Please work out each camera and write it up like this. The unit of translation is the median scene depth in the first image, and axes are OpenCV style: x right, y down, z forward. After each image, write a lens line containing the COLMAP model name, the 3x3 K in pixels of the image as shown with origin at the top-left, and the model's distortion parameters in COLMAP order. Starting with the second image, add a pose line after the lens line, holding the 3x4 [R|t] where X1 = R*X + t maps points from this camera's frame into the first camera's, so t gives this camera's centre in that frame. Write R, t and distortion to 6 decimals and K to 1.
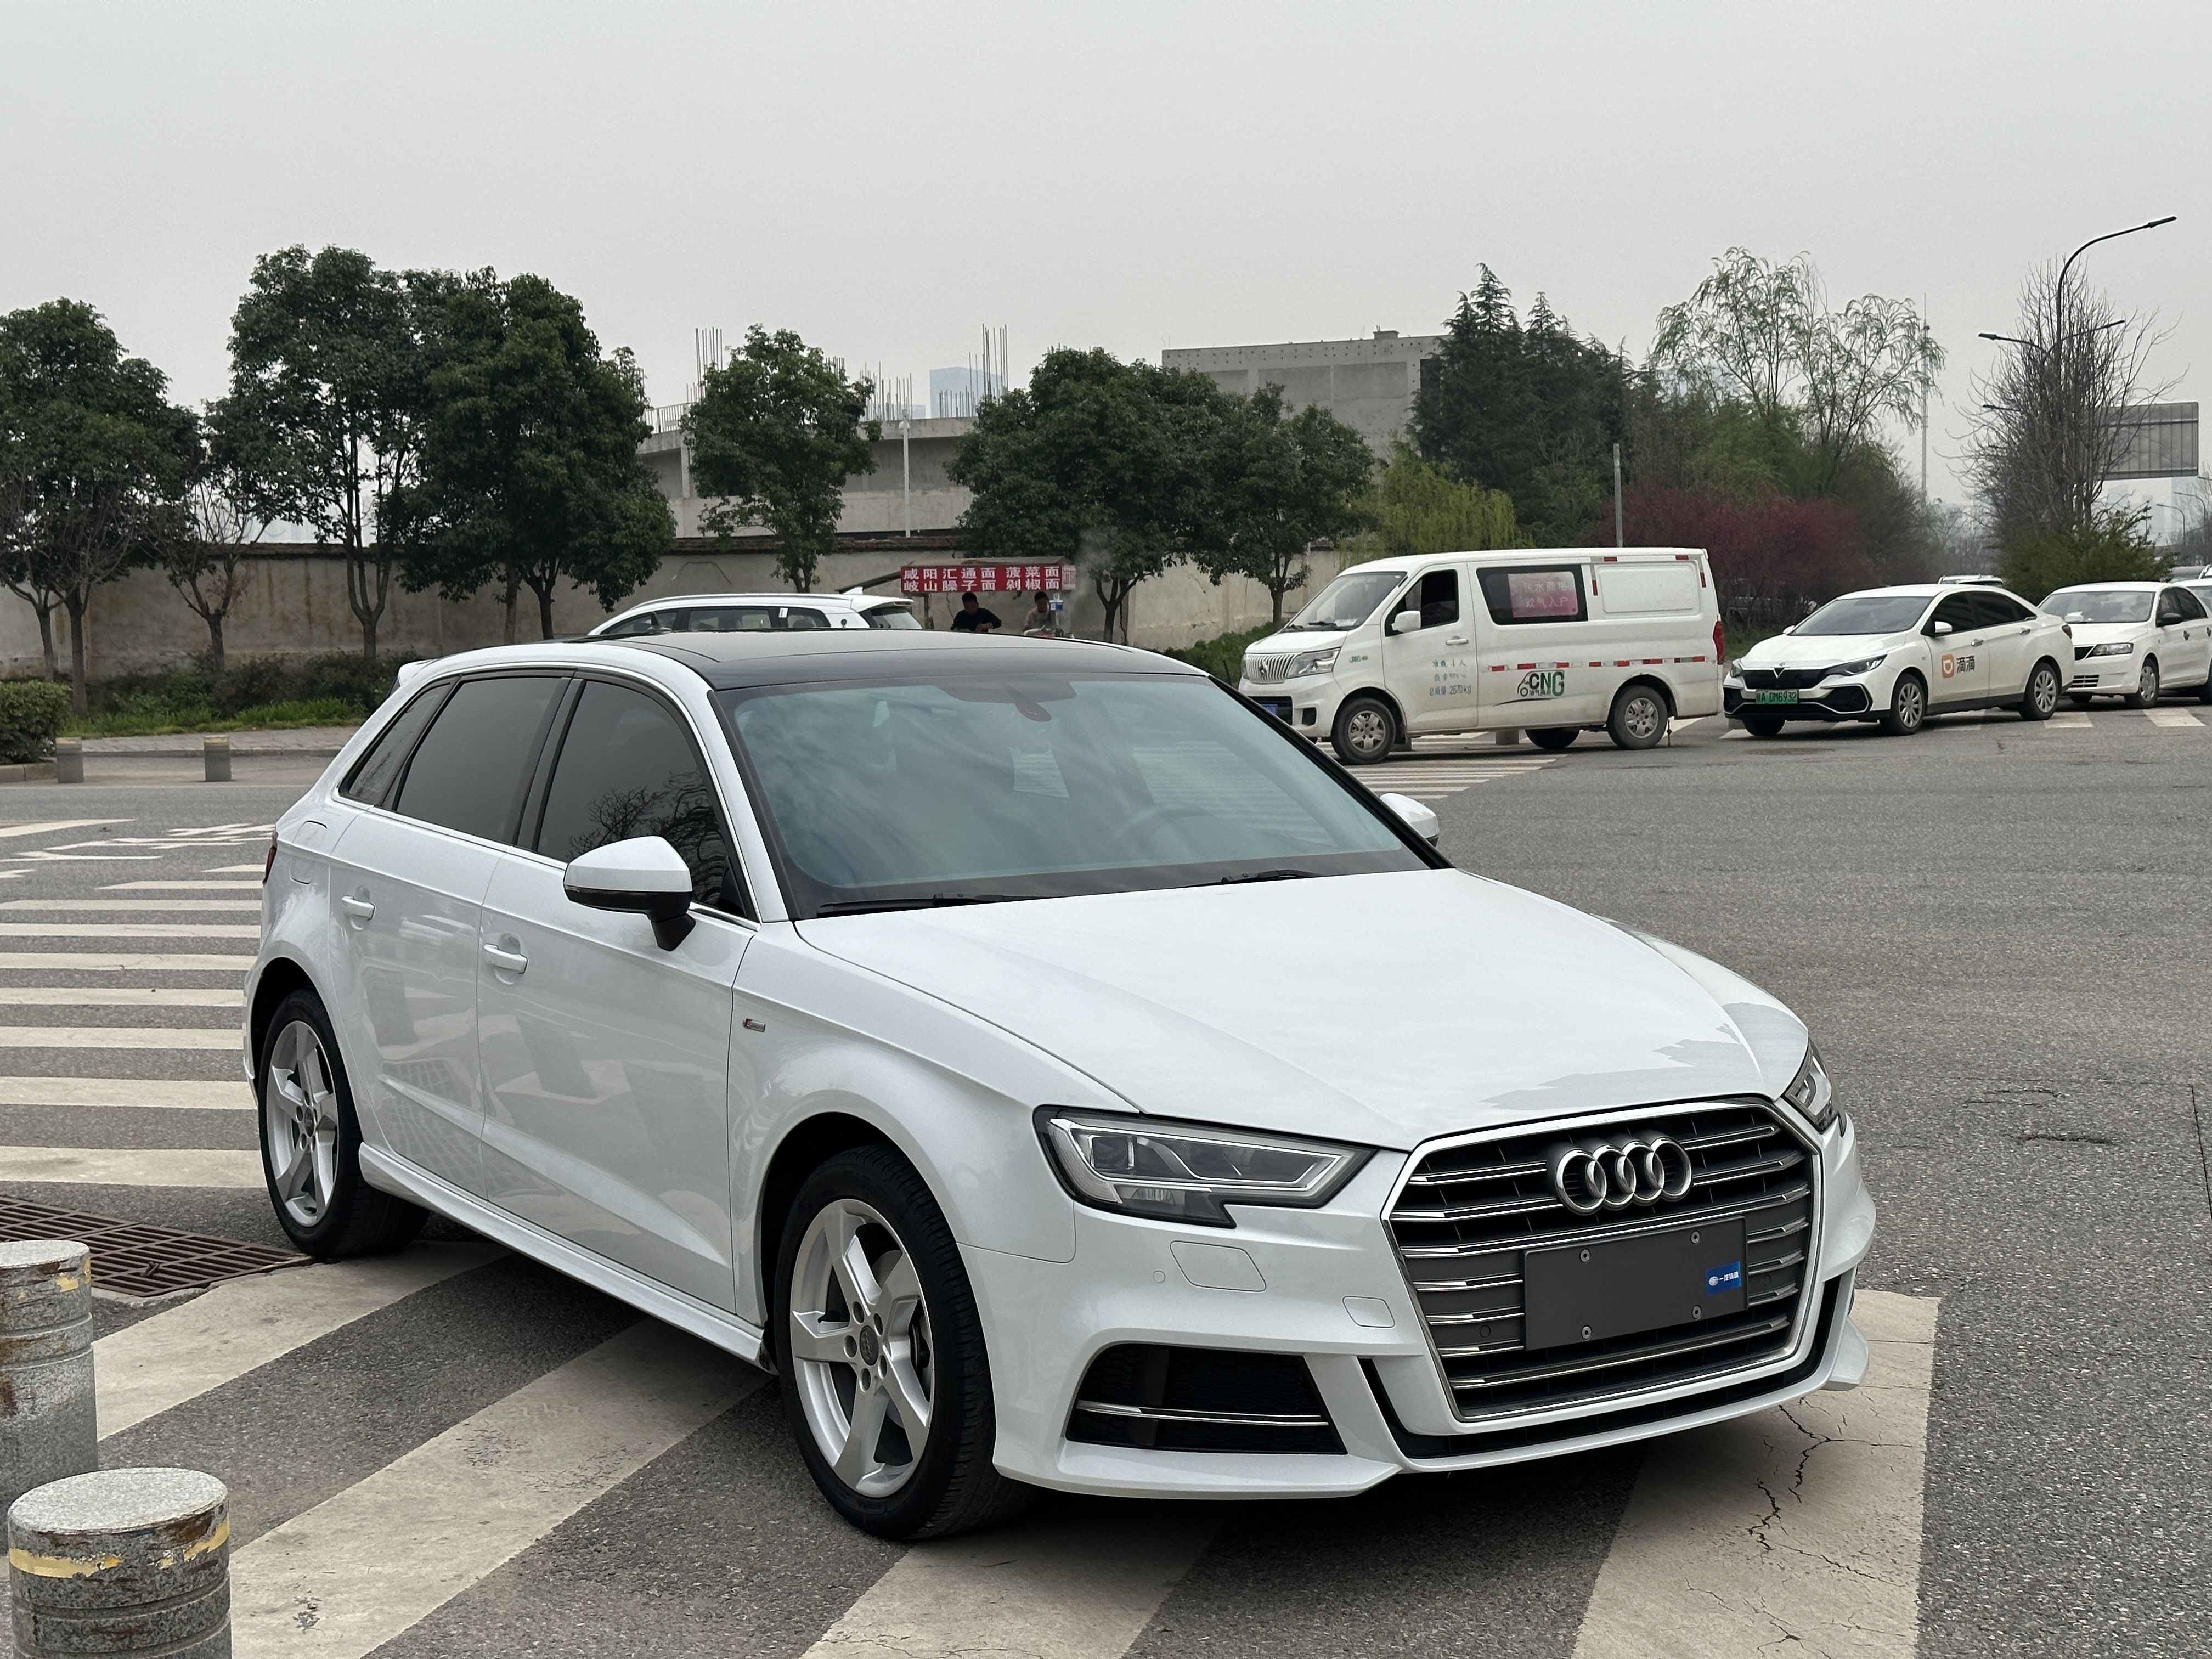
lens RADIAL K [[3073.6, 0, 1125.5], [0, 3073.6, 817.9], [0, 0, 1]] dist [0.202529, -0.412548]
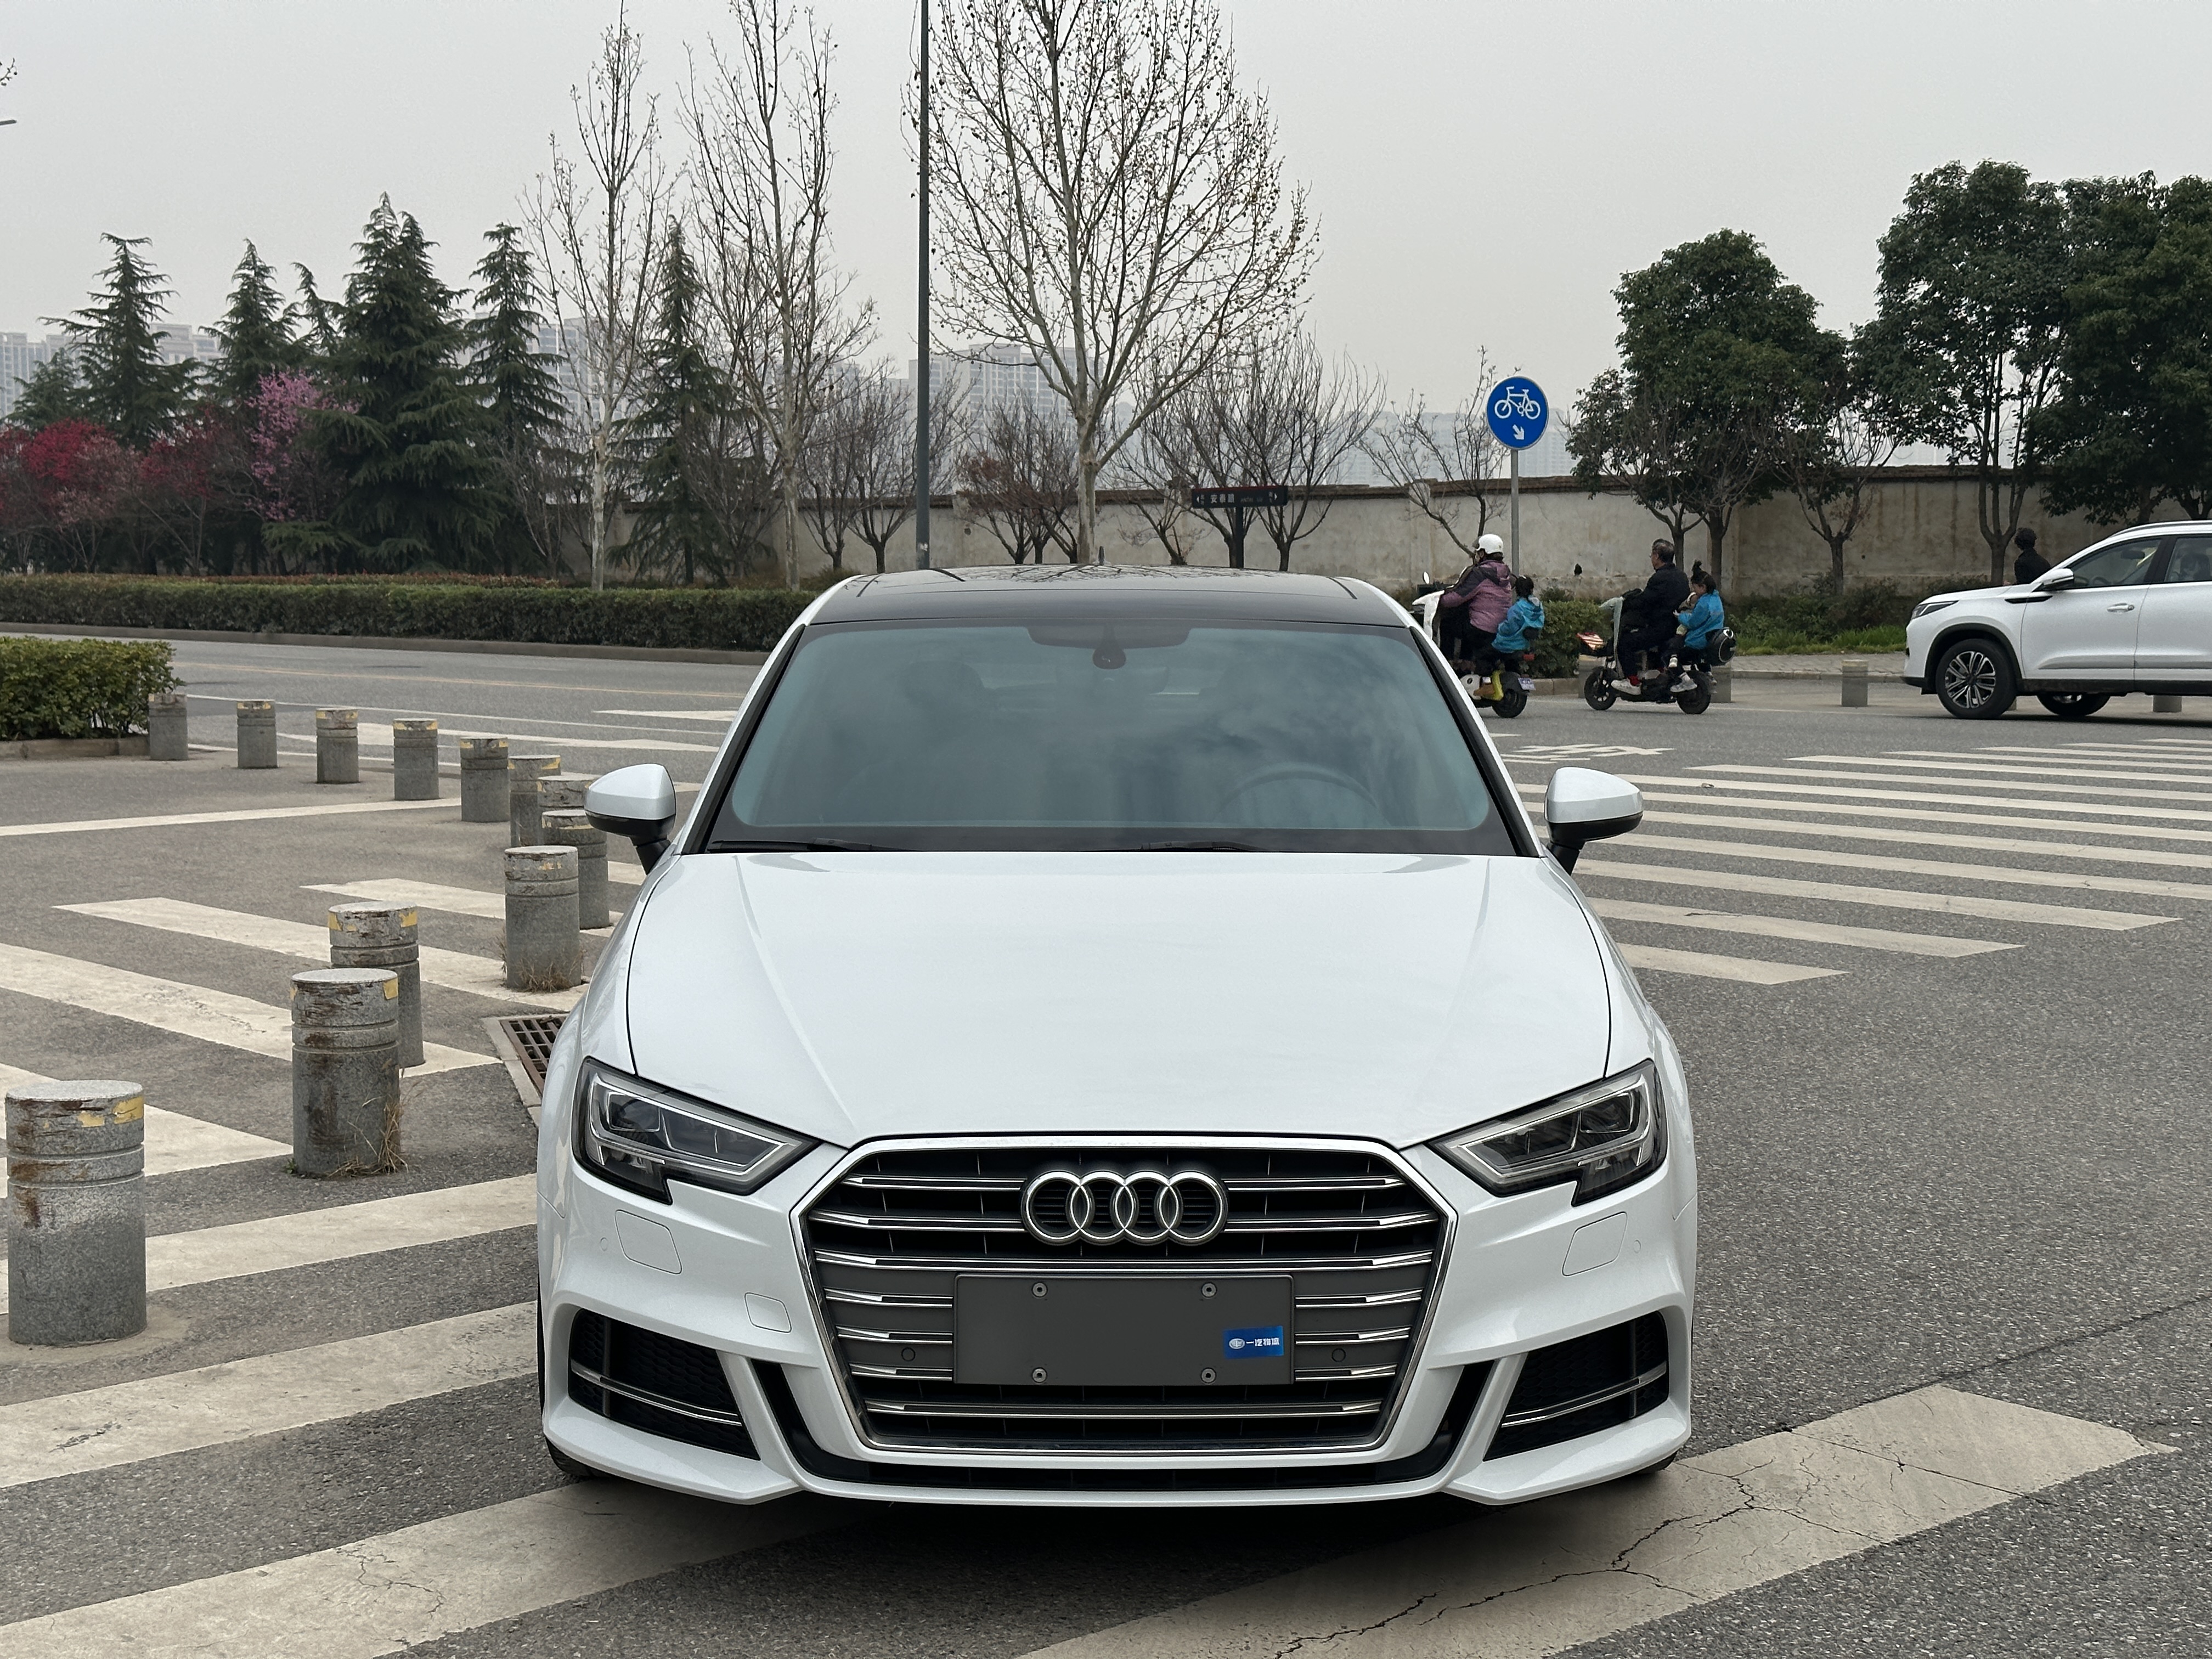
lens RADIAL K [[3064.9, 0, 1106.0], [0, 3064.9, 829.5], [0, 0, 1]] dist [0.229461, -0.542662]
pose [[0.832949, 0.069488, -0.548970, 0.068408], [-0.053543, 0.997550, 0.045029, -0.003389], [0.550754, -0.008113, 0.834628, 0.028889]]
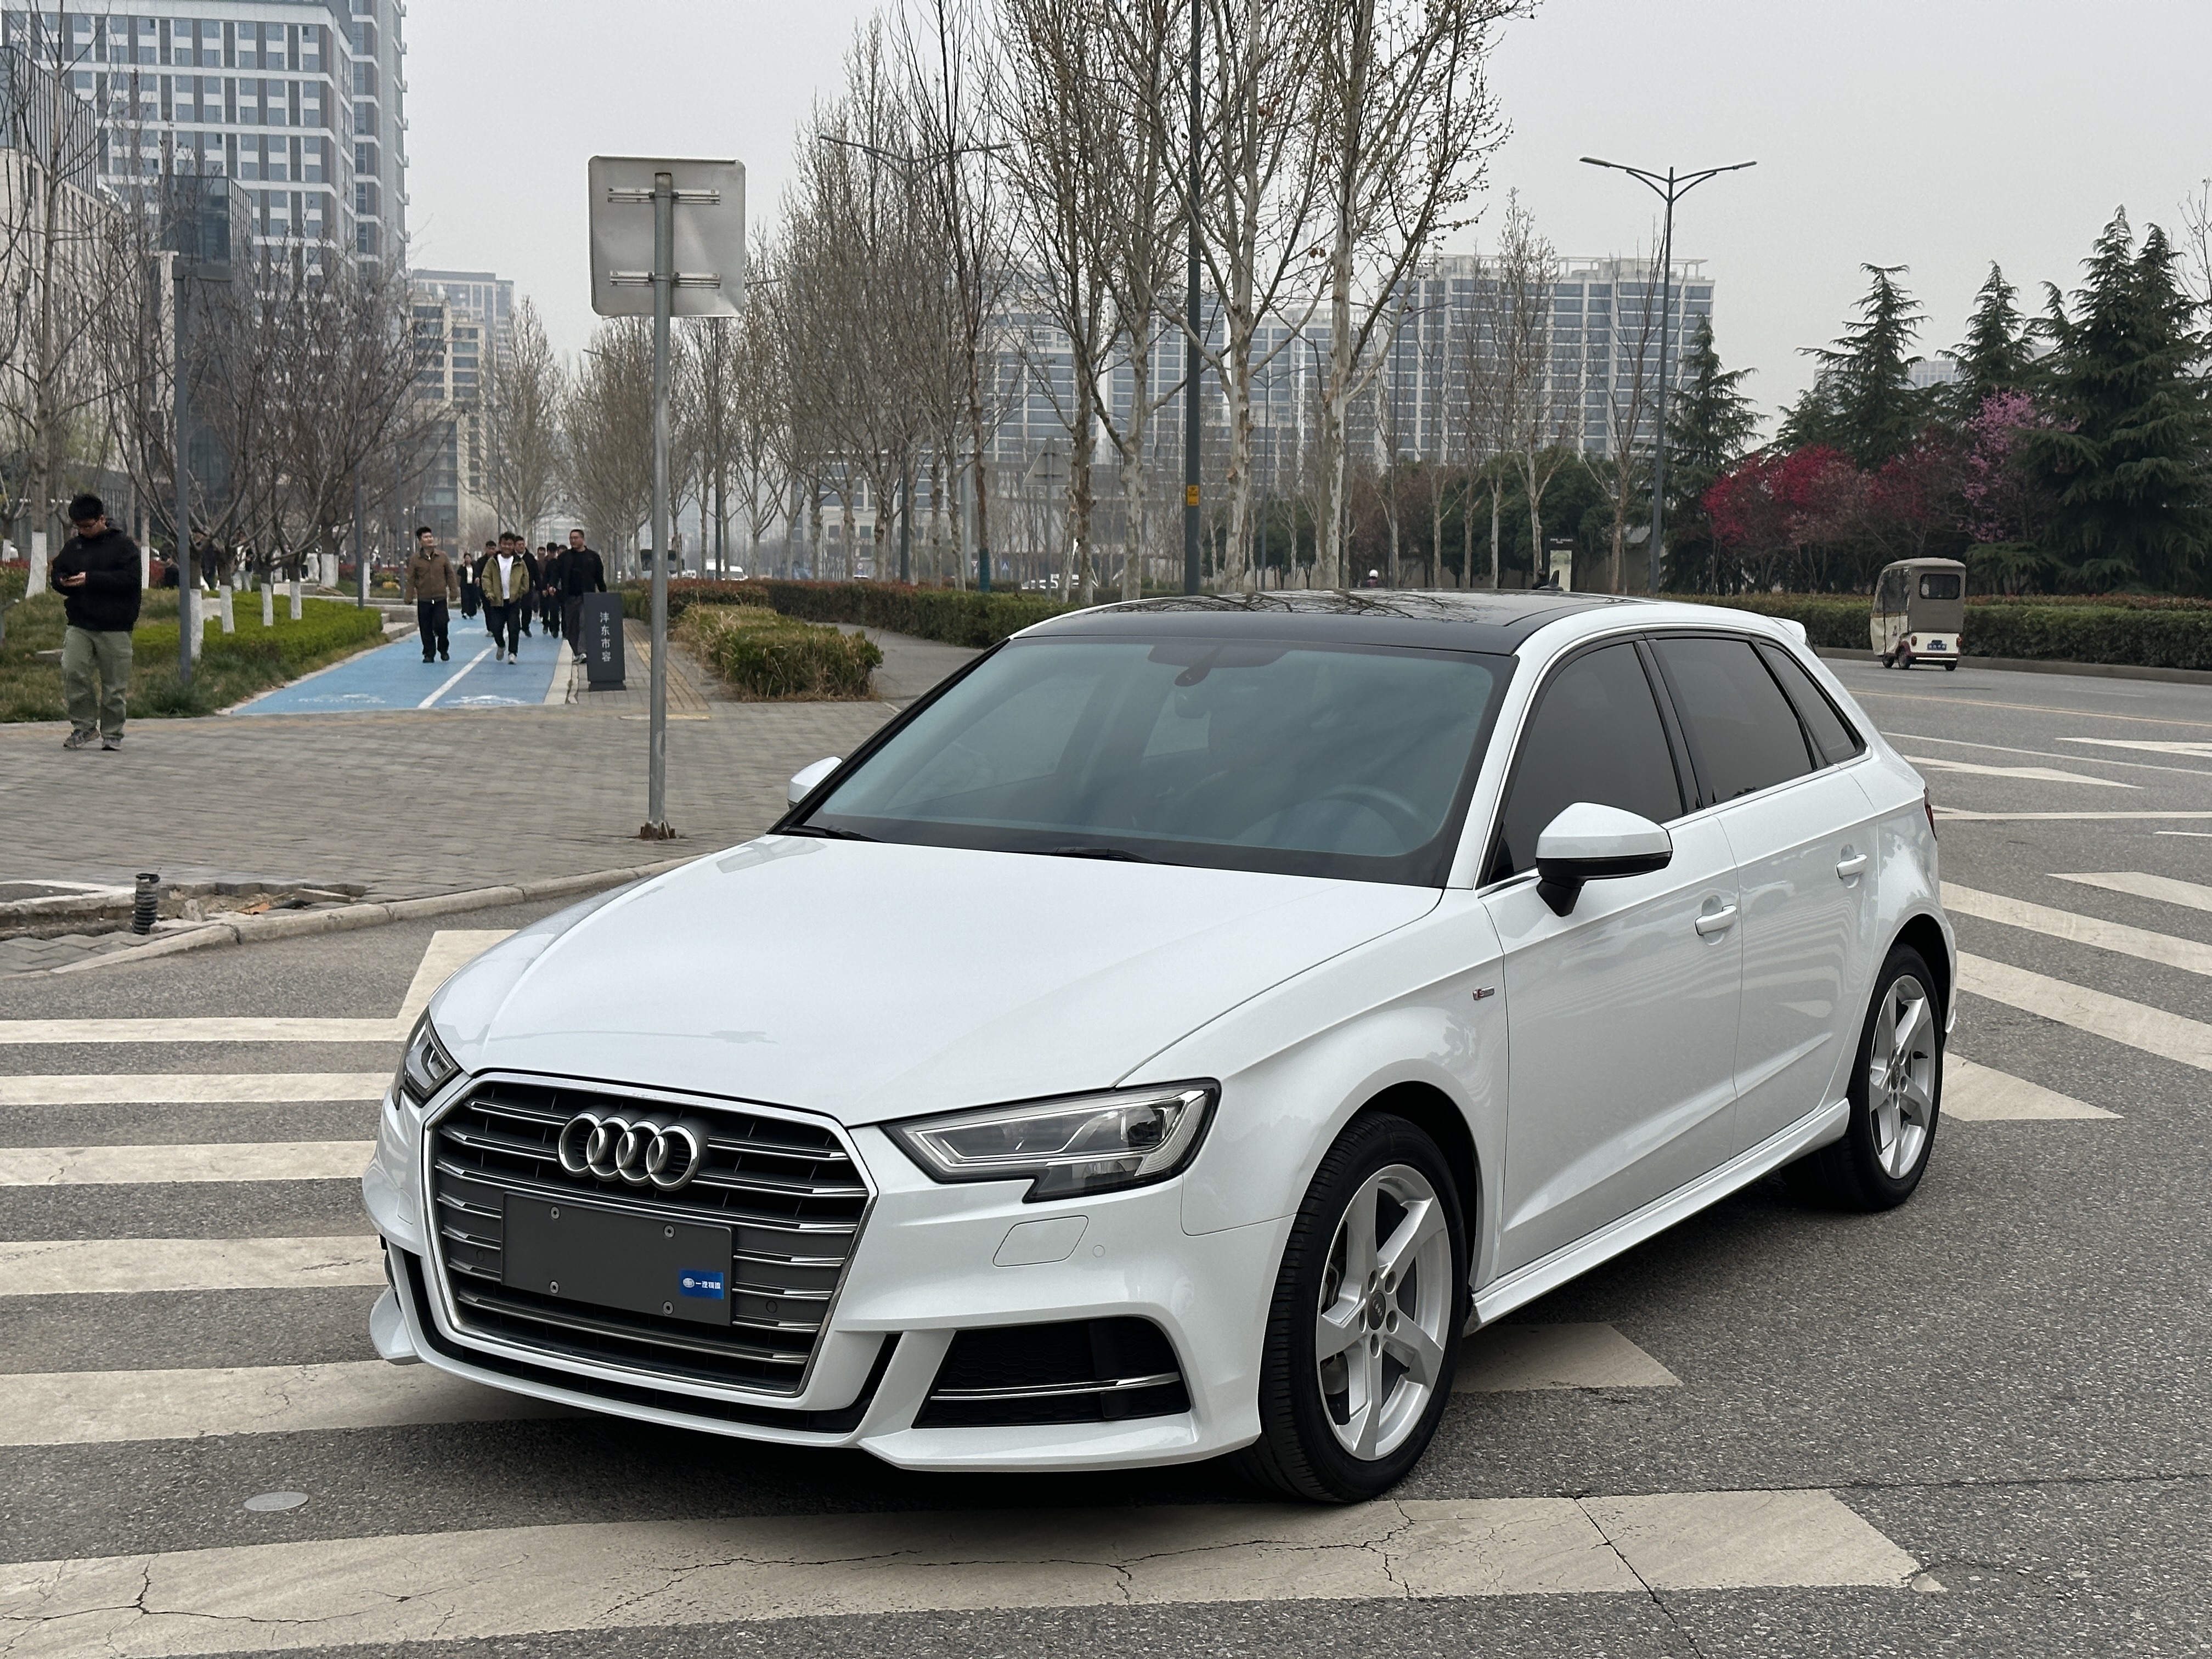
lens RADIAL K [[3064.9, 0, 1106.0], [0, 3064.9, 829.5], [0, 0, 1]] dist [0.229461, -0.542662]
pose [[0.397778, 0.104576, -0.911502, 0.121380], [-0.081783, 0.993570, 0.078301, -0.008470], [0.913829, 0.043399, 0.403773, 0.079696]]
